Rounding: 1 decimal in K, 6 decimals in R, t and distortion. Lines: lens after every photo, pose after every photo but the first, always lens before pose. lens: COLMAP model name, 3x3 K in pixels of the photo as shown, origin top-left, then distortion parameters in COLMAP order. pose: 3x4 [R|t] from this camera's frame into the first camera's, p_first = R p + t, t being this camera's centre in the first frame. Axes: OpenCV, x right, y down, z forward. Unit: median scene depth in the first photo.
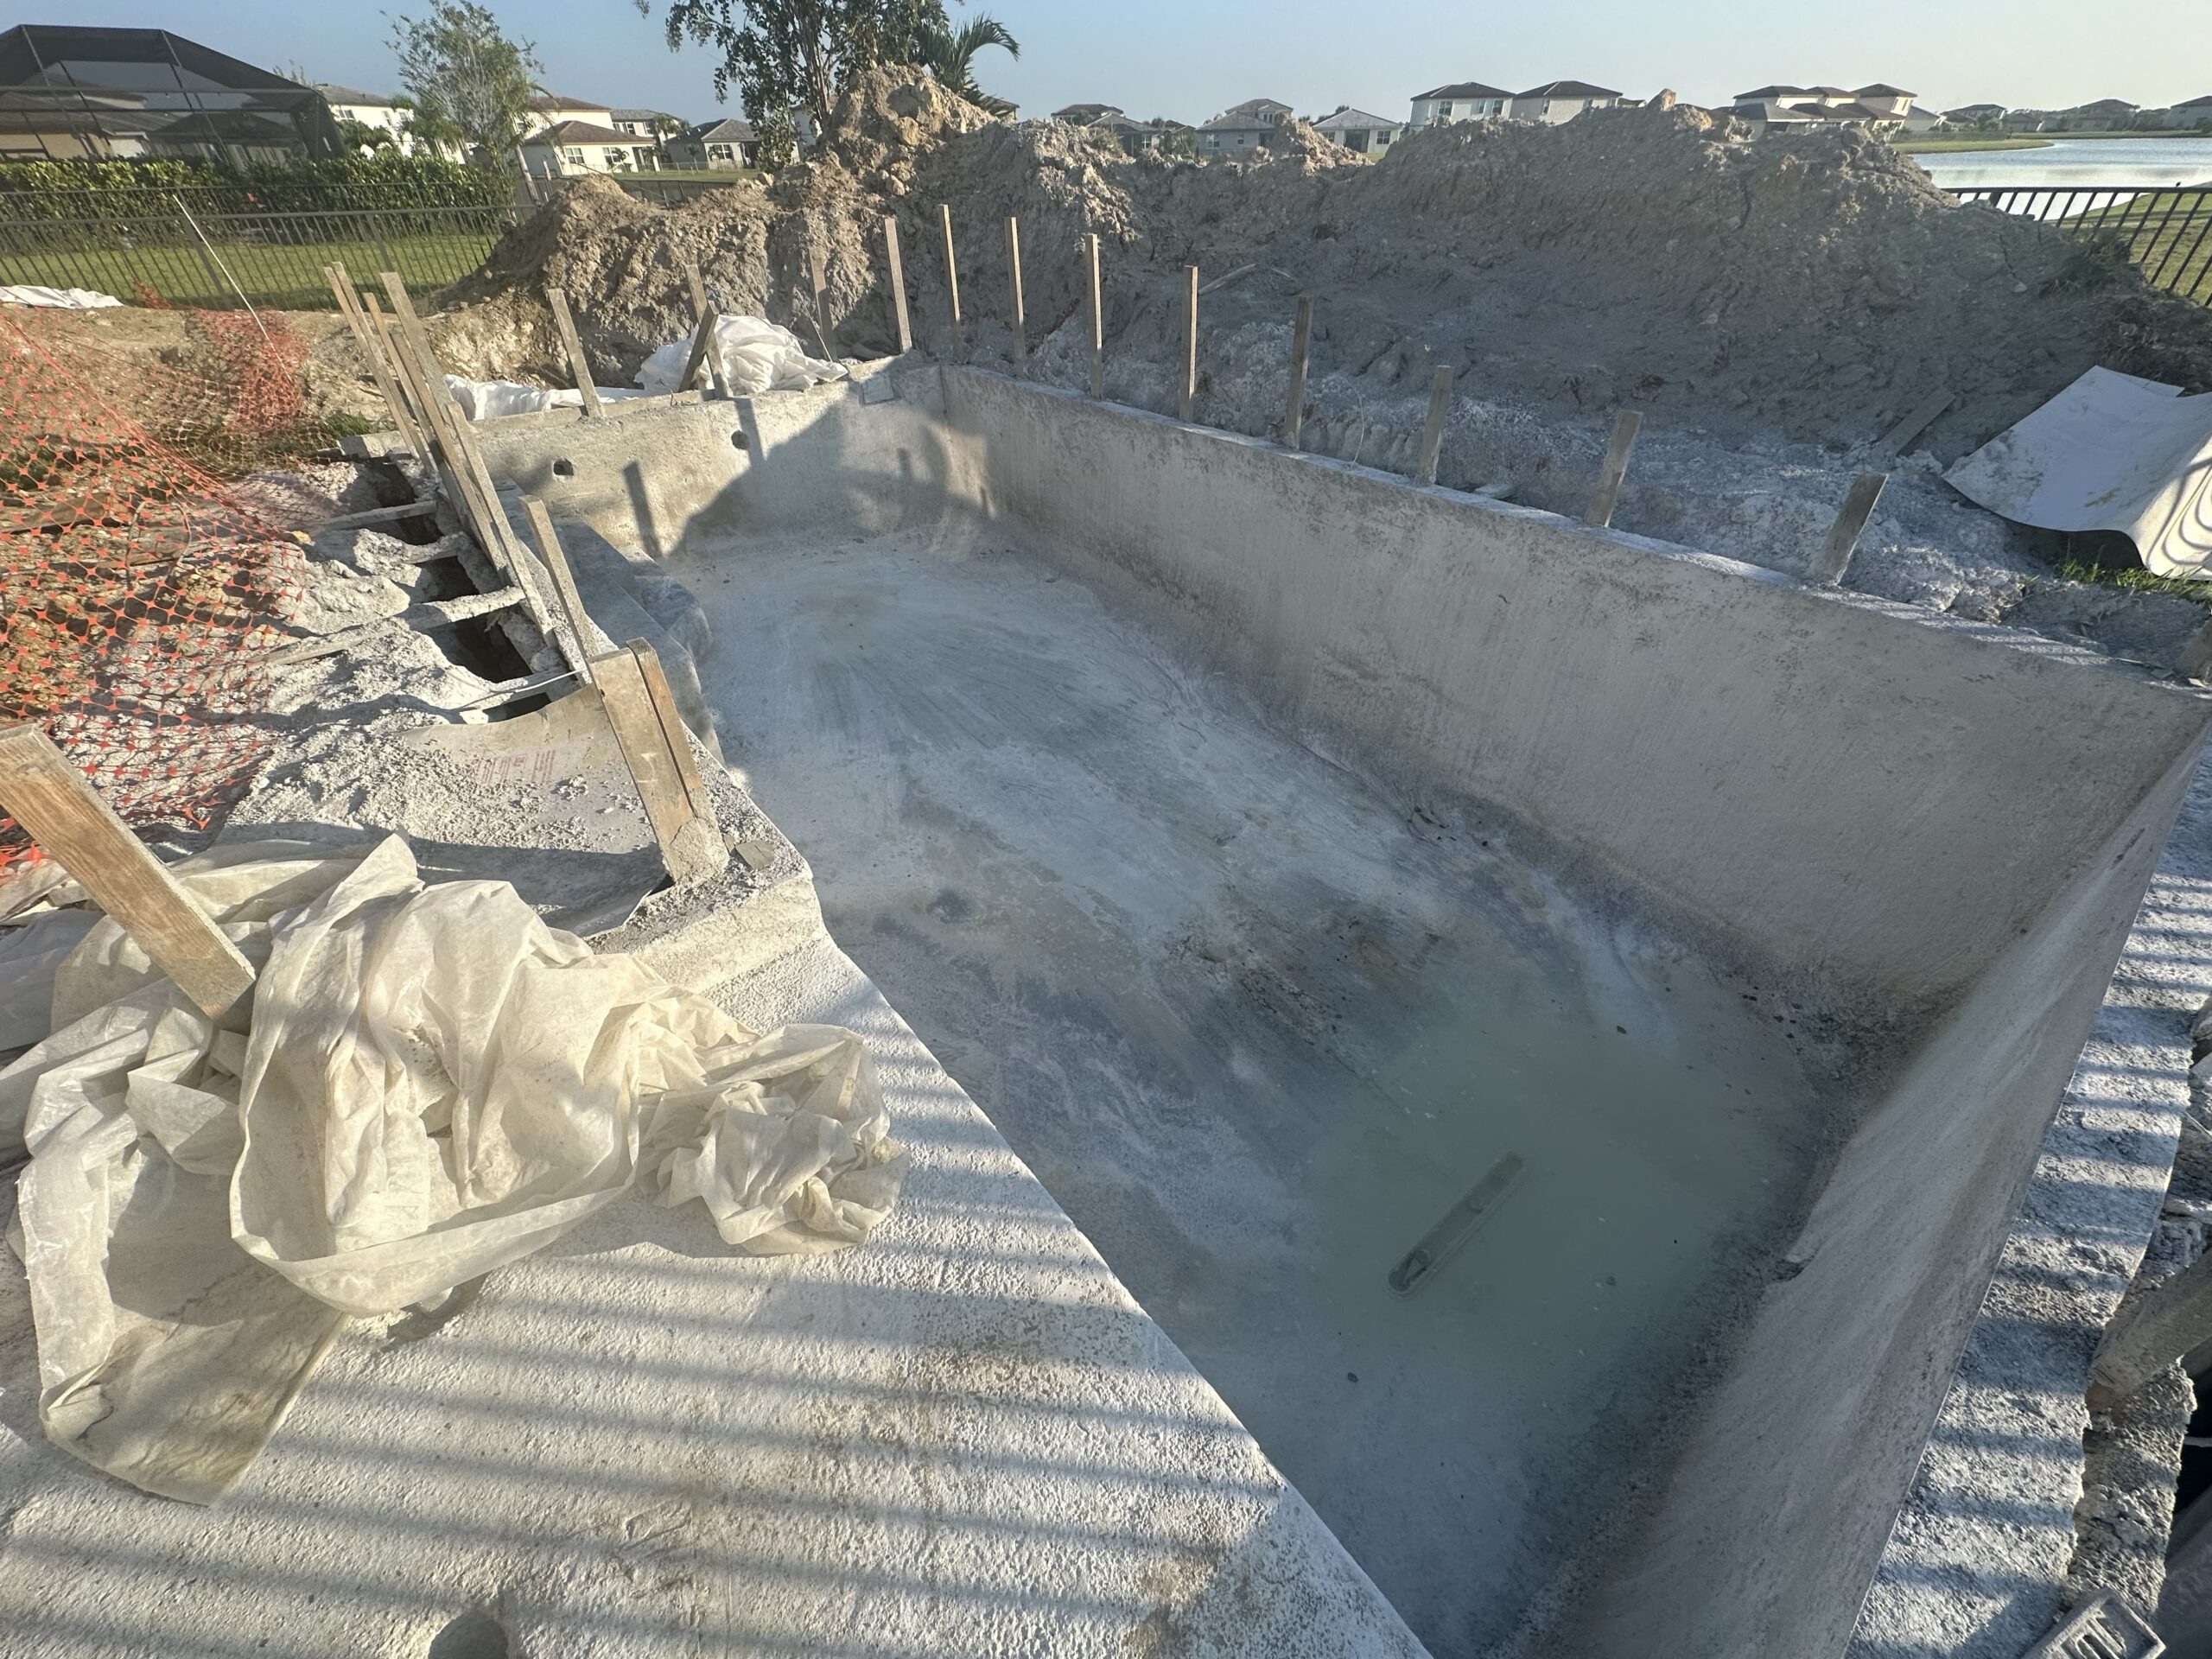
lens RADIAL K [[877.0, 0, 1107.6], [0, 877.0, 826.5], [0, 0, 1]] dist [-0.002780, 0.000040]
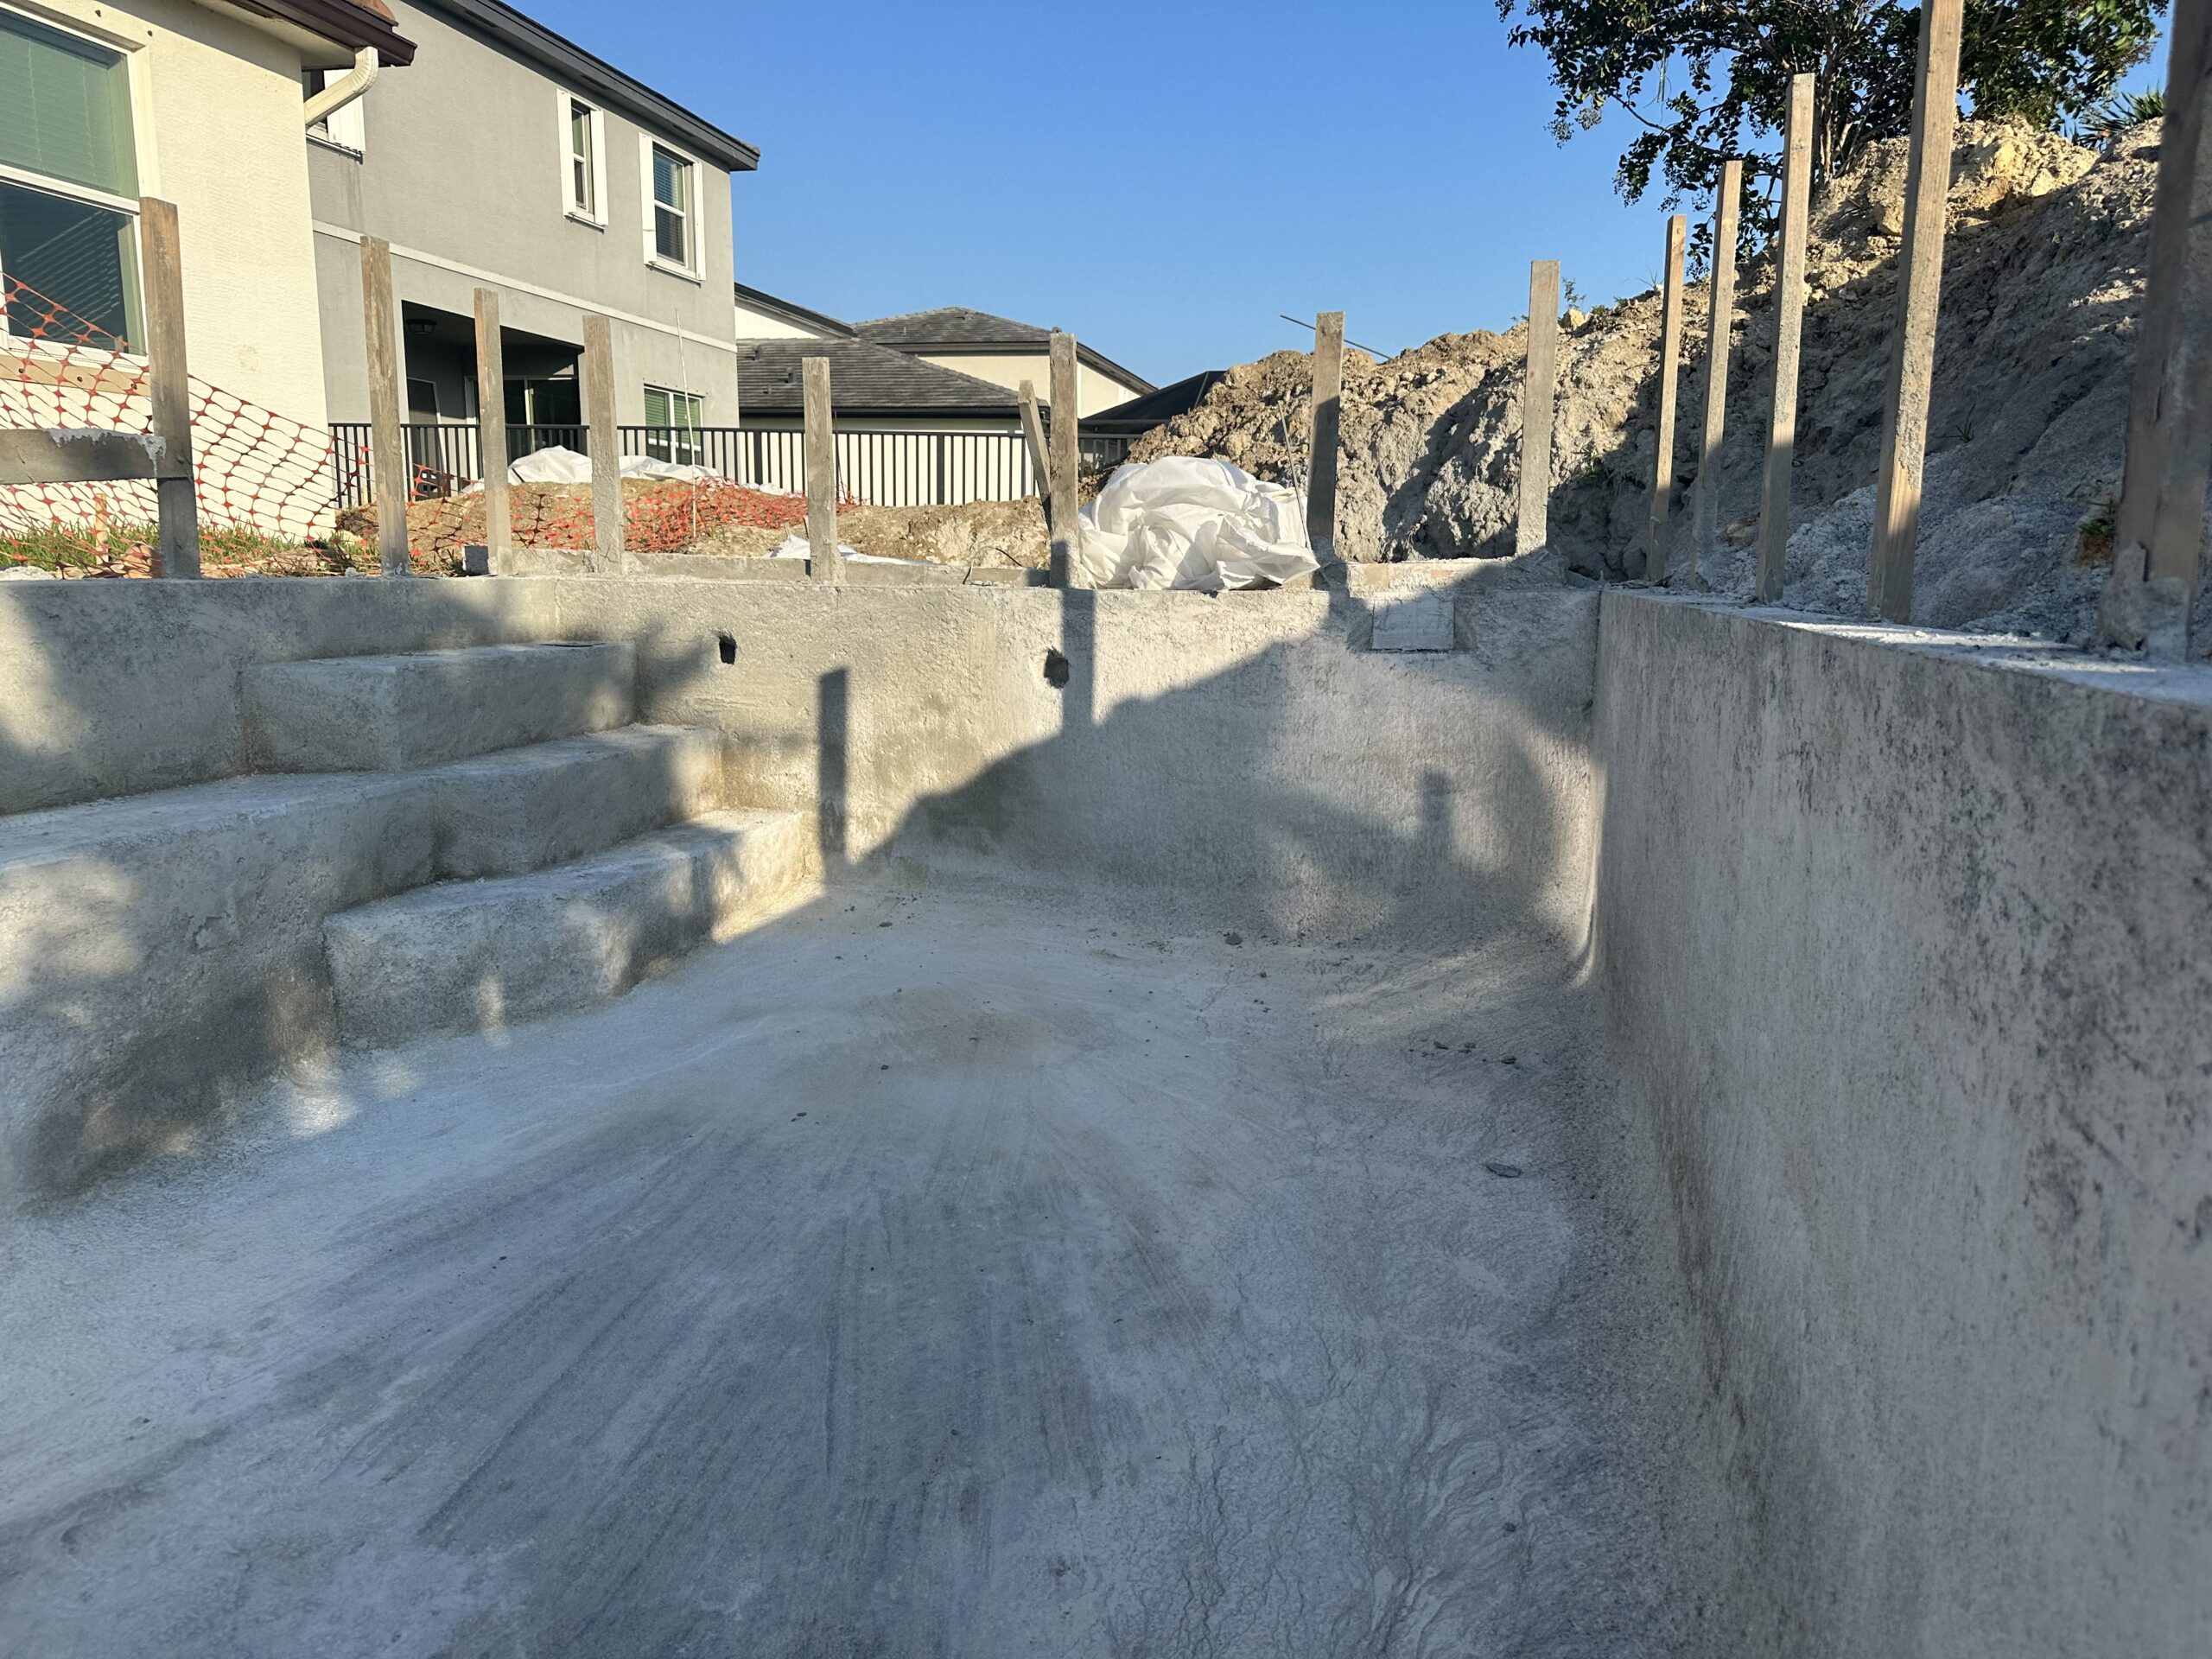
lens RADIAL K [[1550.7, 0, 1112.5], [0, 1550.7, 839.6], [0, 0, 1]] dist [0.034392, -0.038937]
pose [[0.614234, 0.163108, -0.772083, 0.375244], [-0.499691, 0.837650, -0.220571, -0.317033], [0.610758, 0.521285, 0.596017, 0.912800]]
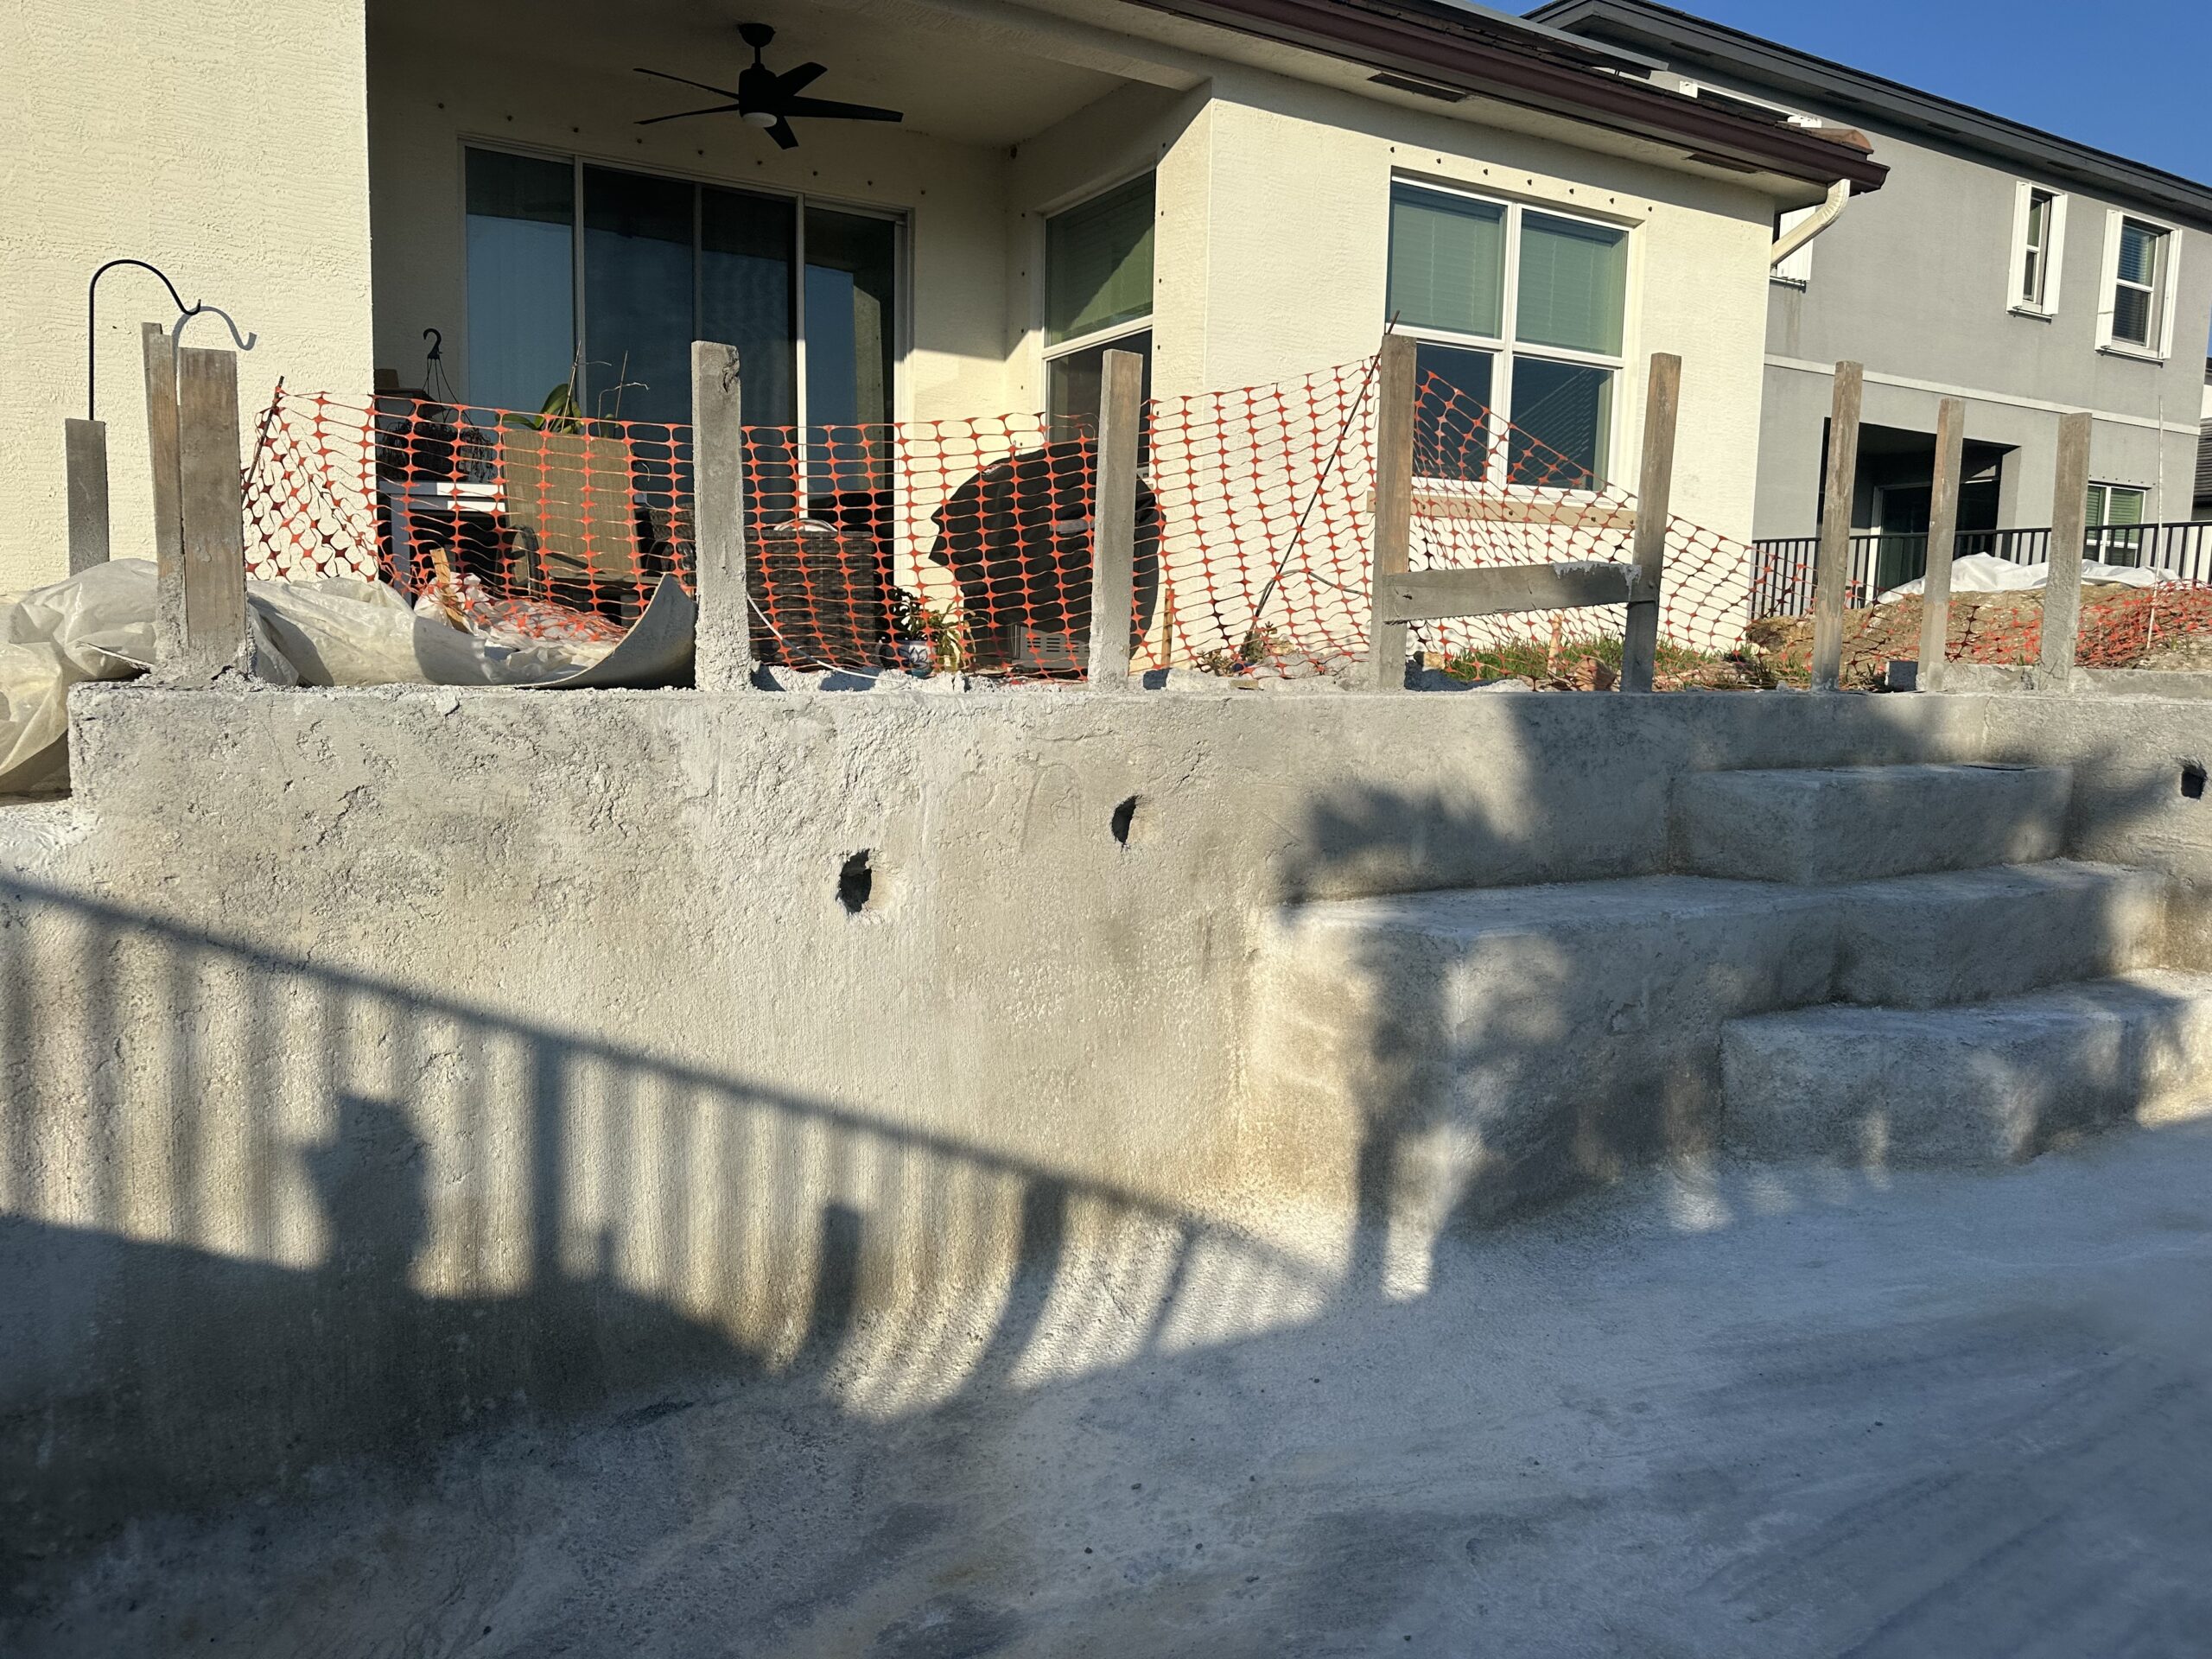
lens RADIAL K [[1555.6, 0, 1130.9], [0, 1555.6, 818.6], [0, 0, 1]] dist [0.036961, -0.041474]
pose [[-0.147960, 0.121874, -0.981455, 0.351796], [-0.617051, 0.764157, 0.187915, -0.299358], [0.772888, 0.633412, -0.037862, 0.882668]]
